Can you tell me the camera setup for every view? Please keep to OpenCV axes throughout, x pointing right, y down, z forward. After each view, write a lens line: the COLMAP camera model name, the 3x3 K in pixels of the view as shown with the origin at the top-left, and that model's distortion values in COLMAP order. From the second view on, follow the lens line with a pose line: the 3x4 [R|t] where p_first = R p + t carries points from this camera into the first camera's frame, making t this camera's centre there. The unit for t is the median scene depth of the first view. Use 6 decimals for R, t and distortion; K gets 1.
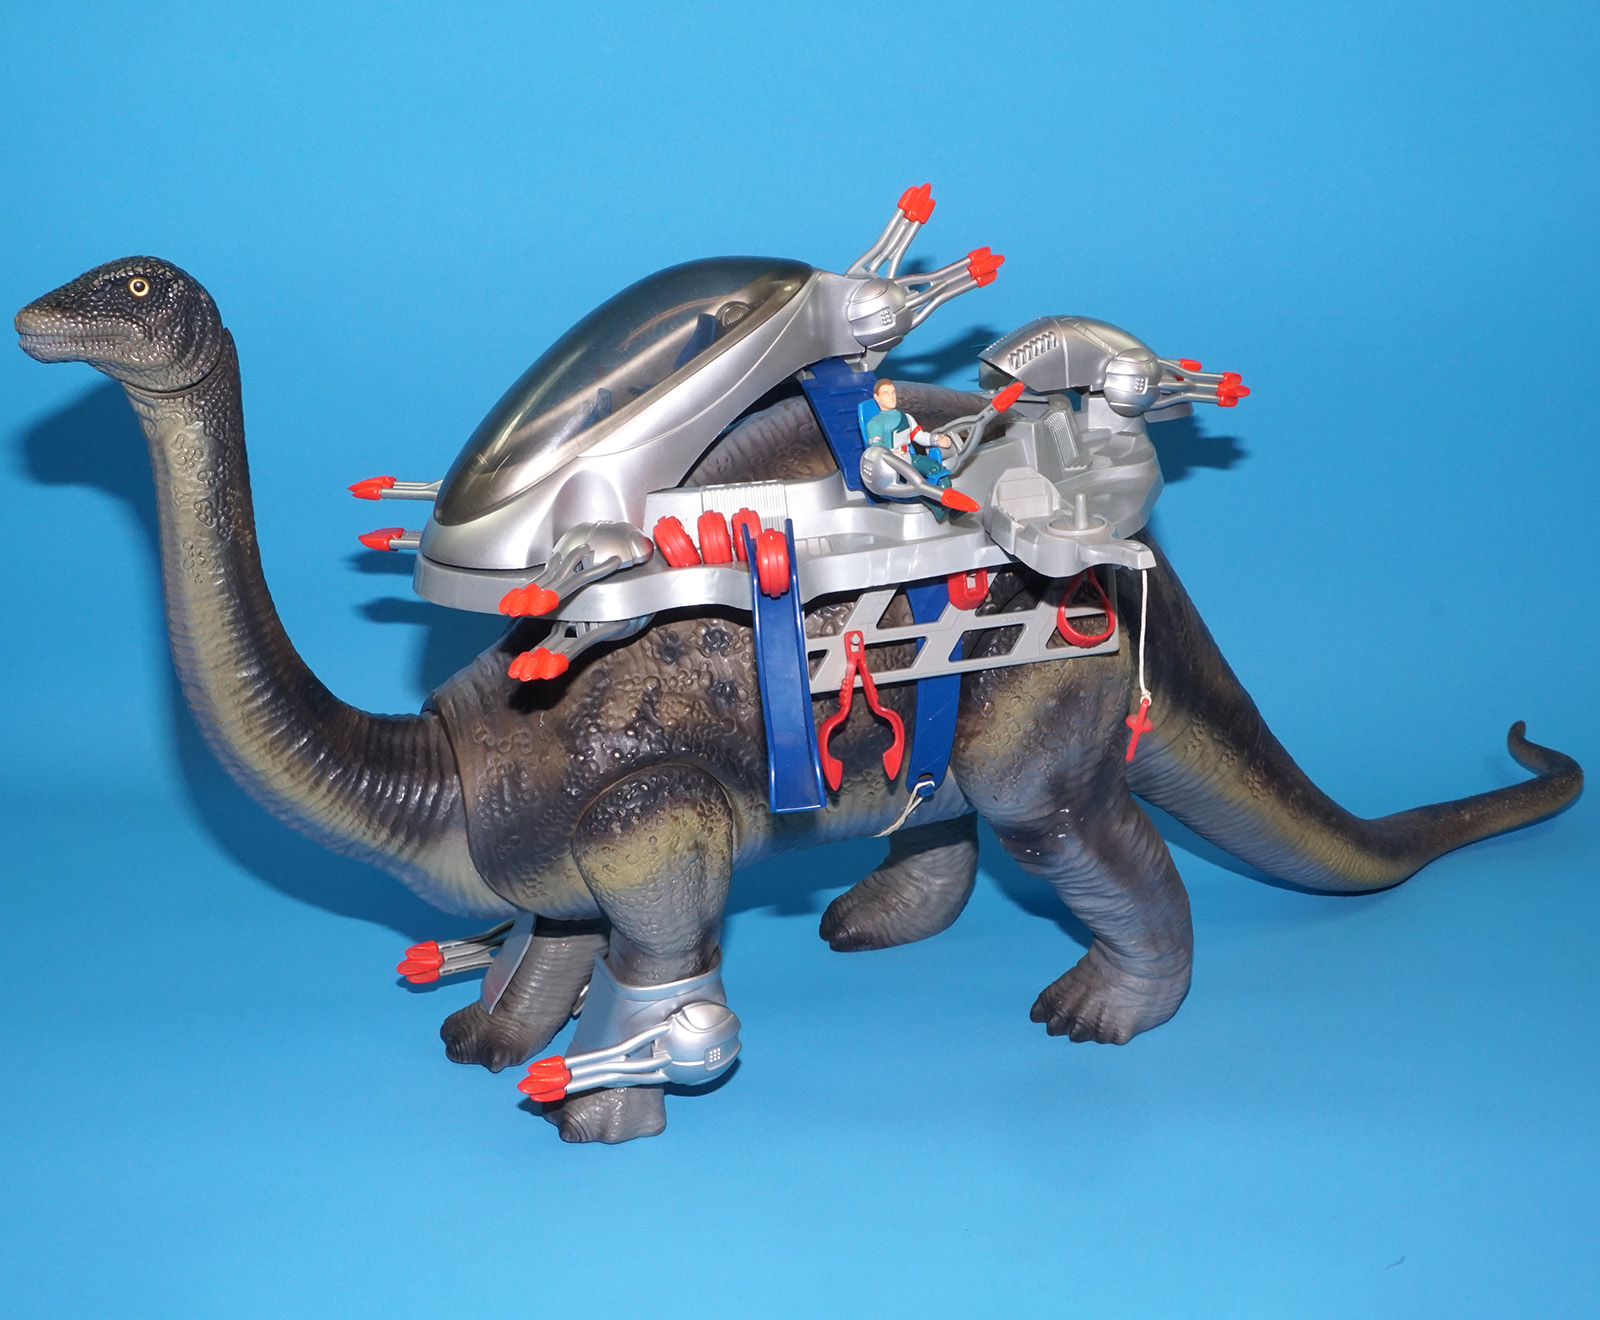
lens RADIAL K [[2127.0, 0, 810.3], [0, 2127.0, 648.9], [0, 0, 1]] dist [0.006177, 0.000000]
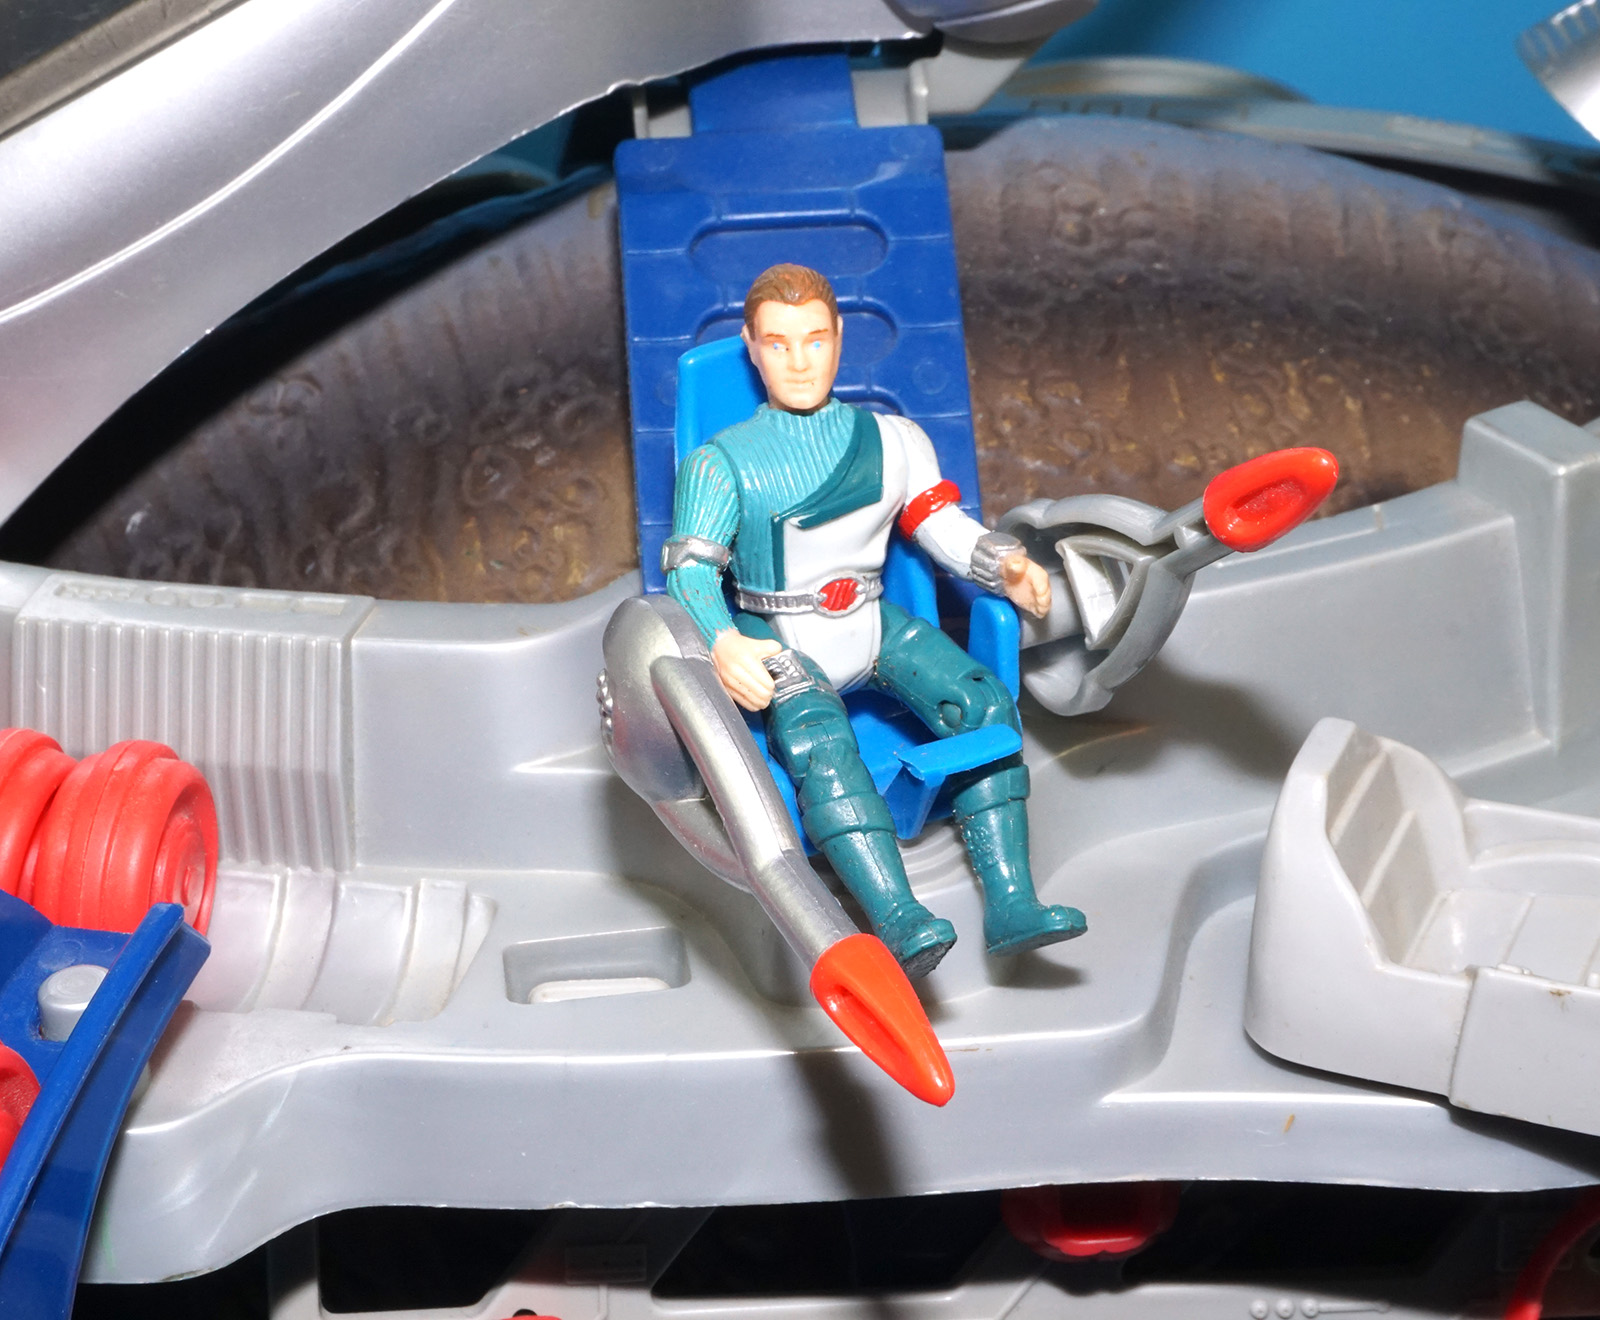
lens RADIAL K [[3638.0, 0, 805.1], [0, 3638.0, 649.4], [0, 0, 1]] dist [0.068713, 0.000000]
pose [[0.948703, 0.177935, -0.261345, 0.136693], [-0.125877, 0.970835, 0.204044, -0.160603], [0.290030, -0.160680, 0.943432, 0.626144]]
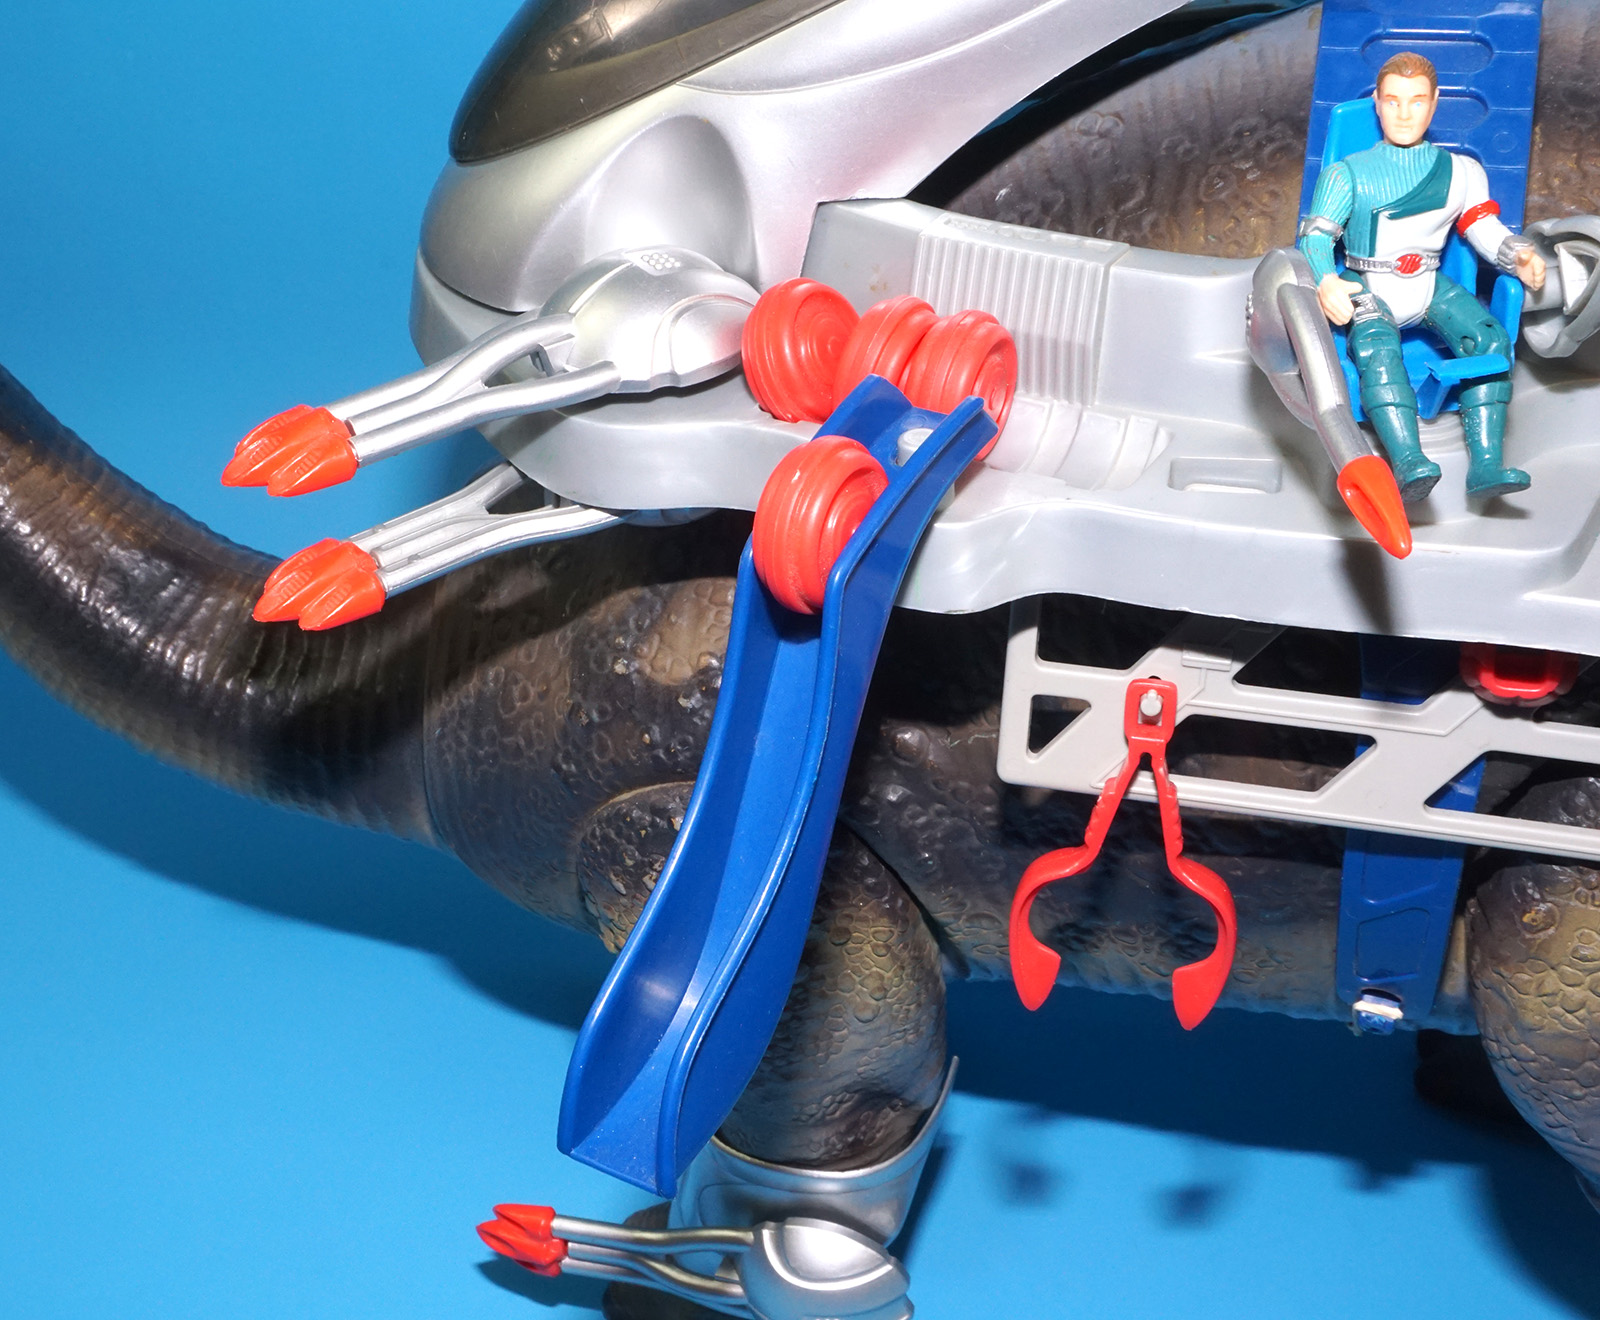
lens RADIAL K [[2454.6, 0, 663.1], [0, 2454.6, 657.3], [0, 0, 1]] dist [0.021724, 0.000000]
pose [[0.780042, 0.347119, -0.520618, 0.179808], [-0.168342, 0.917762, 0.359686, -0.156604], [0.602658, -0.192928, 0.774327, 0.576796]]
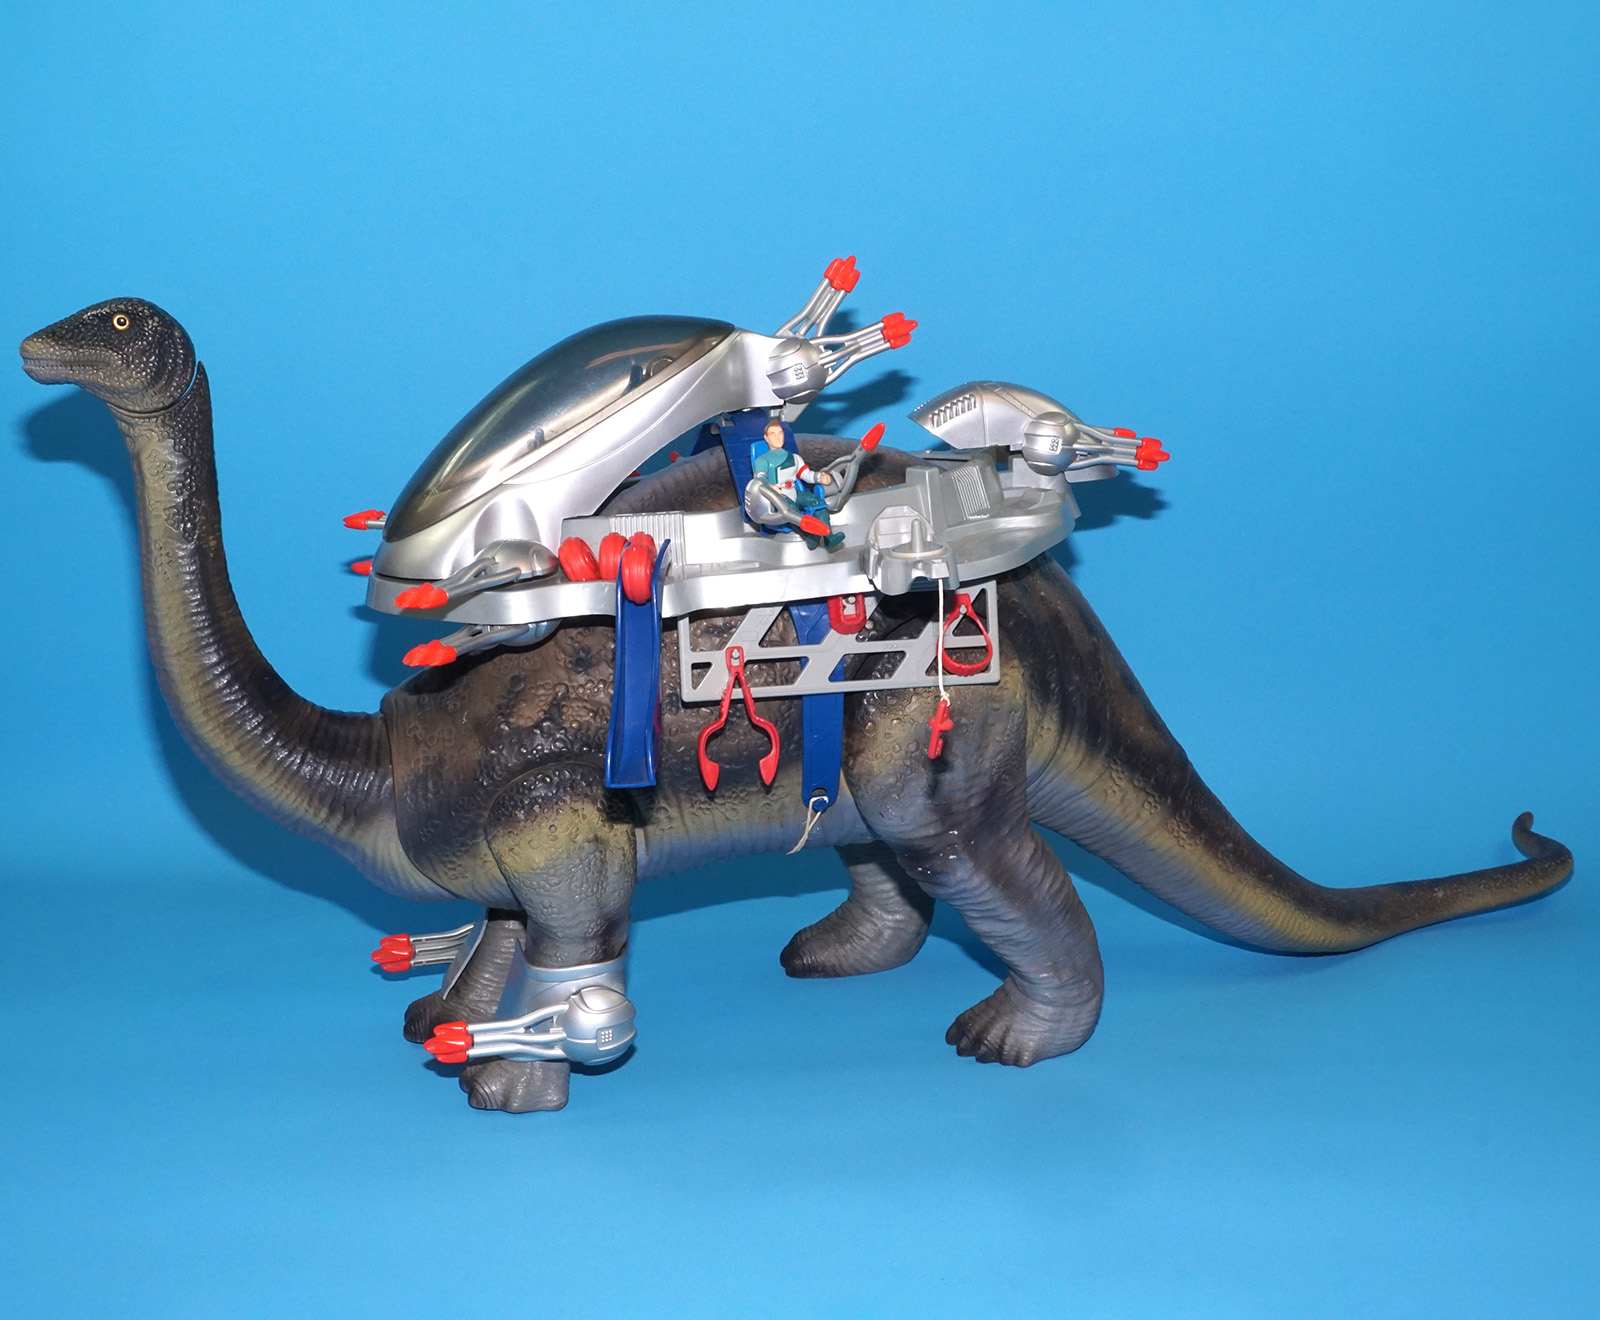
lens RADIAL K [[2127.0, 0, 794.9], [0, 2127.0, 665.6], [0, 0, 1]] dist [0.006177, 0.000000]
pose [[0.986814, 0.036091, -0.157785, 0.219606], [-0.047249, 0.996597, -0.067541, 0.072668], [0.154810, 0.074106, 0.985161, -0.080372]]
